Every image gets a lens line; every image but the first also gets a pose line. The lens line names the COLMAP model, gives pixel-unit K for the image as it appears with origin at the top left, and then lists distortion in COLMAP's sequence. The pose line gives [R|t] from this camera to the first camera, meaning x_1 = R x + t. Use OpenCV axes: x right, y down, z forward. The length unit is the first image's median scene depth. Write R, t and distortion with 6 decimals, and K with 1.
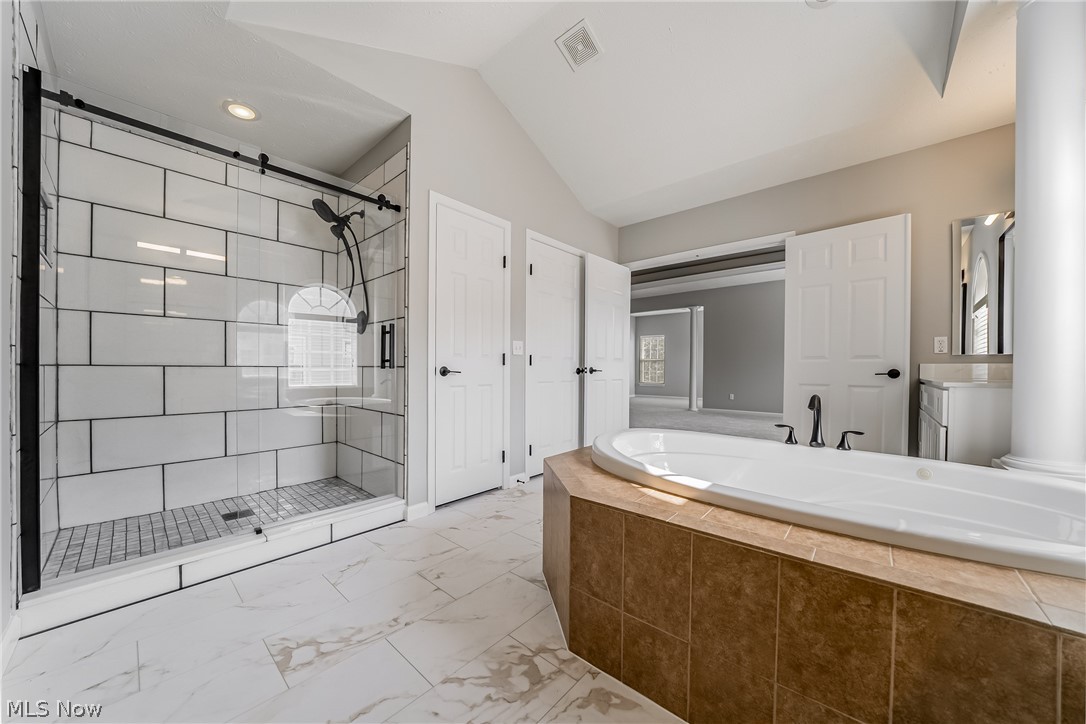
lens RADIAL K [[380.9, 0, 542.5], [0, 380.9, 367.3], [0, 0, 1]] dist [-0.017571, 0.000096]
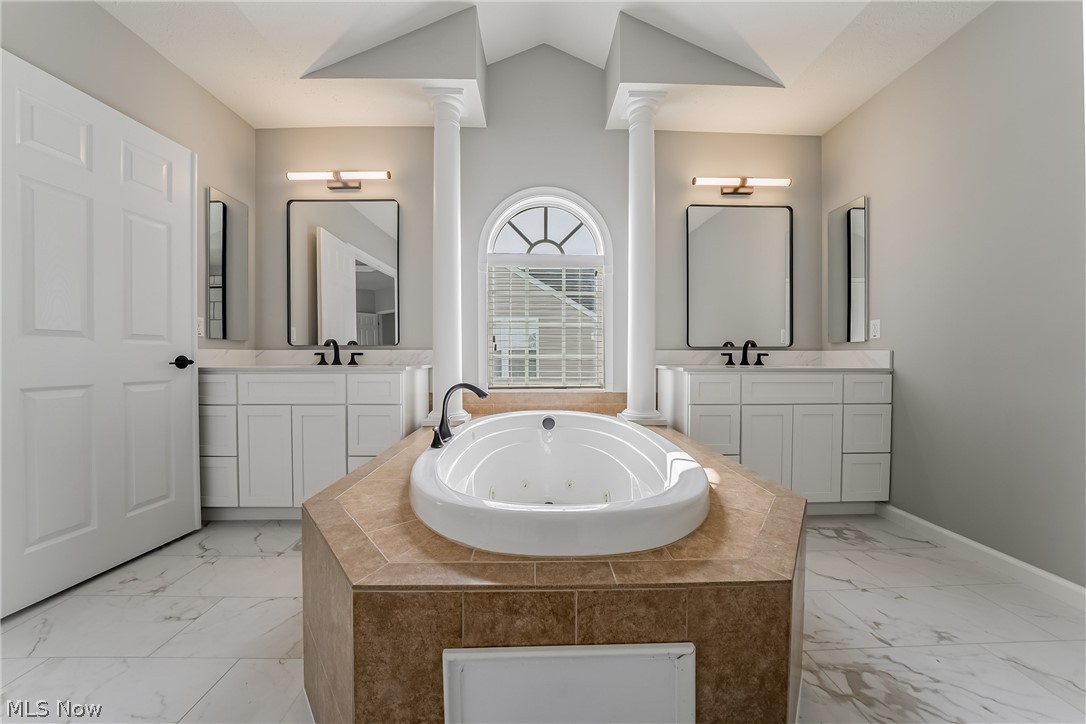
lens RADIAL K [[380.9, 0, 542.5], [0, 380.9, 367.3], [0, 0, 1]] dist [-0.017571, 0.000096]
pose [[-0.681938, -0.021902, 0.731082, -0.137874], [-0.006682, 0.999696, 0.023716, 0.010214], [-0.731380, 0.011287, -0.681877, 1.982484]]
